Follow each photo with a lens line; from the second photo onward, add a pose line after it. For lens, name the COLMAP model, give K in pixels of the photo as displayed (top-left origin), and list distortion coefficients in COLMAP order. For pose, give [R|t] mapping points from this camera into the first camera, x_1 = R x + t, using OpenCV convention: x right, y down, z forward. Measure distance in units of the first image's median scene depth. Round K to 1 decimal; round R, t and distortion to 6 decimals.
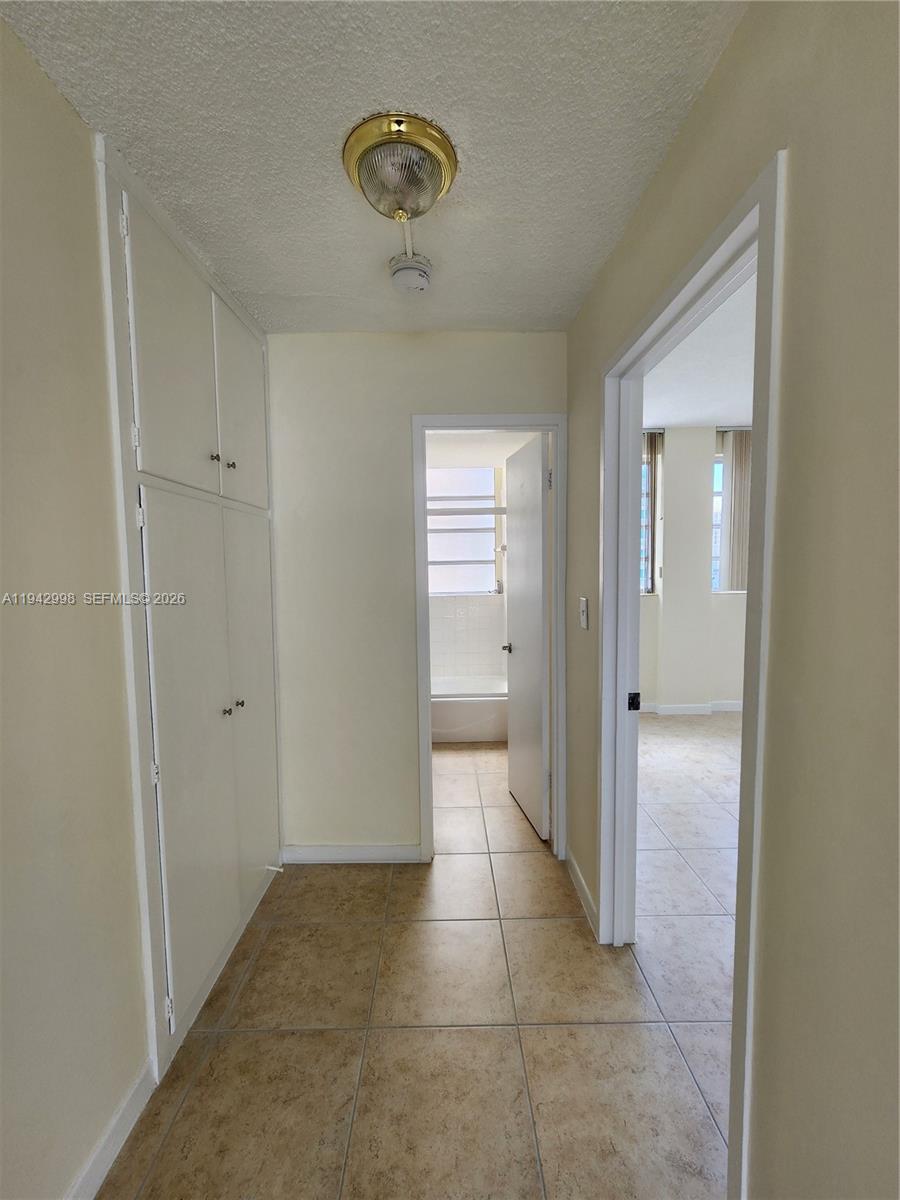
lens RADIAL K [[488.1, 0, 451.3], [0, 488.1, 597.2], [0, 0, 1]] dist [-0.001144, 0.000214]
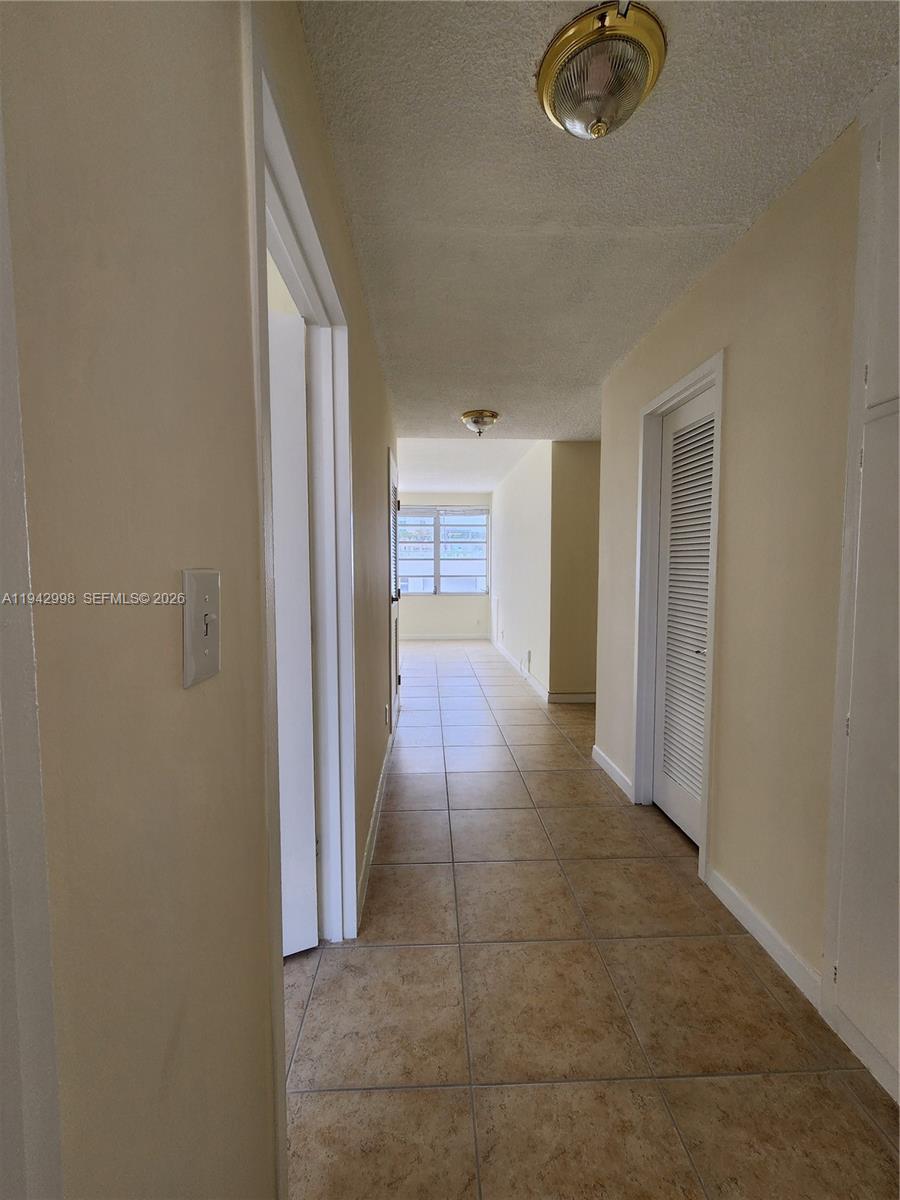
lens RADIAL K [[488.1, 0, 448.4], [0, 488.1, 597.8], [0, 0, 1]] dist [-0.001144, 0.000214]
pose [[-0.999598, 0.015173, -0.023933, 0.157581], [0.011964, 0.991578, 0.128957, -0.019188], [0.025688, 0.128619, -0.991361, 1.478624]]
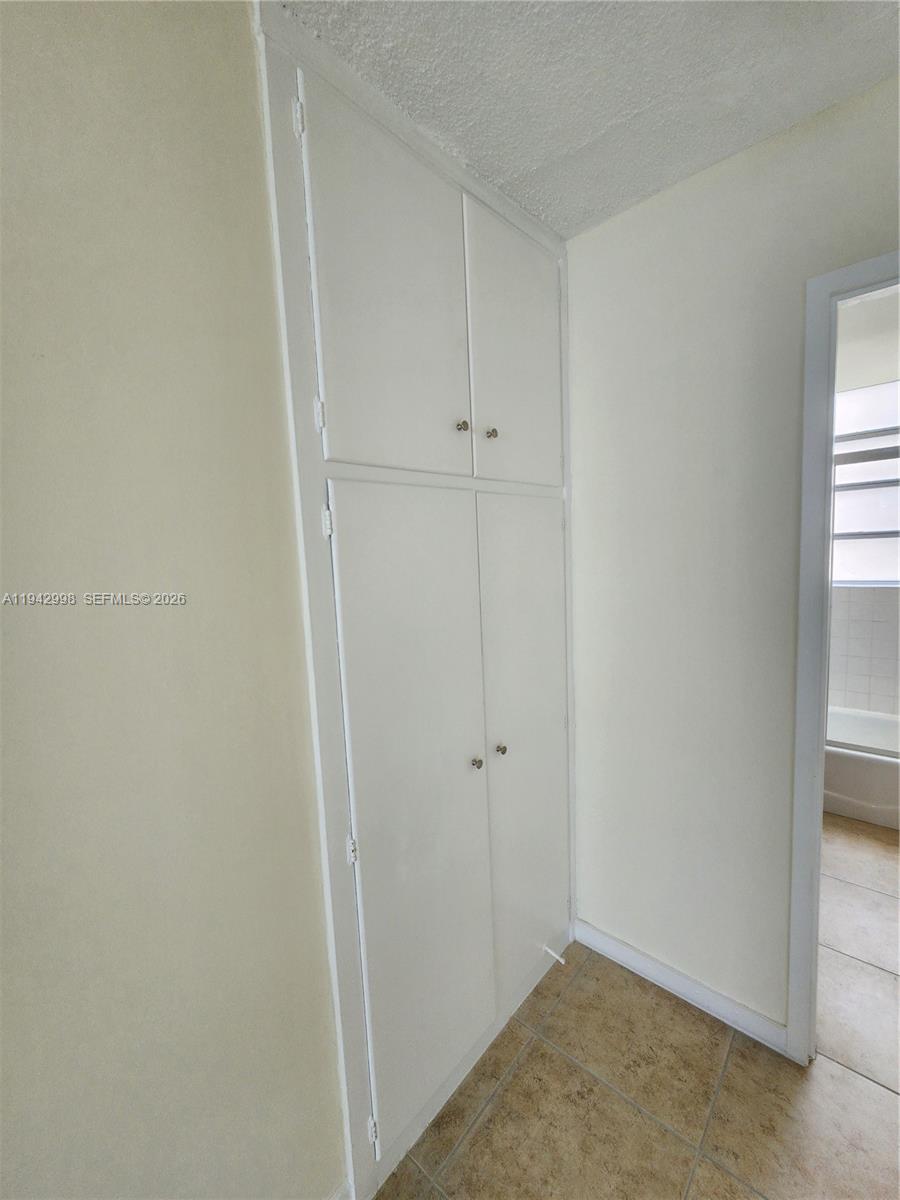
lens RADIAL K [[488.1, 0, 442.6], [0, 488.1, 605.8], [0, 0, 1]] dist [-0.001144, 0.000214]
pose [[0.732636, 0.049012, -0.678854, 0.009947], [0.000261, 0.997384, 0.072290, -0.067983], [0.680621, -0.053140, 0.730706, 0.426752]]
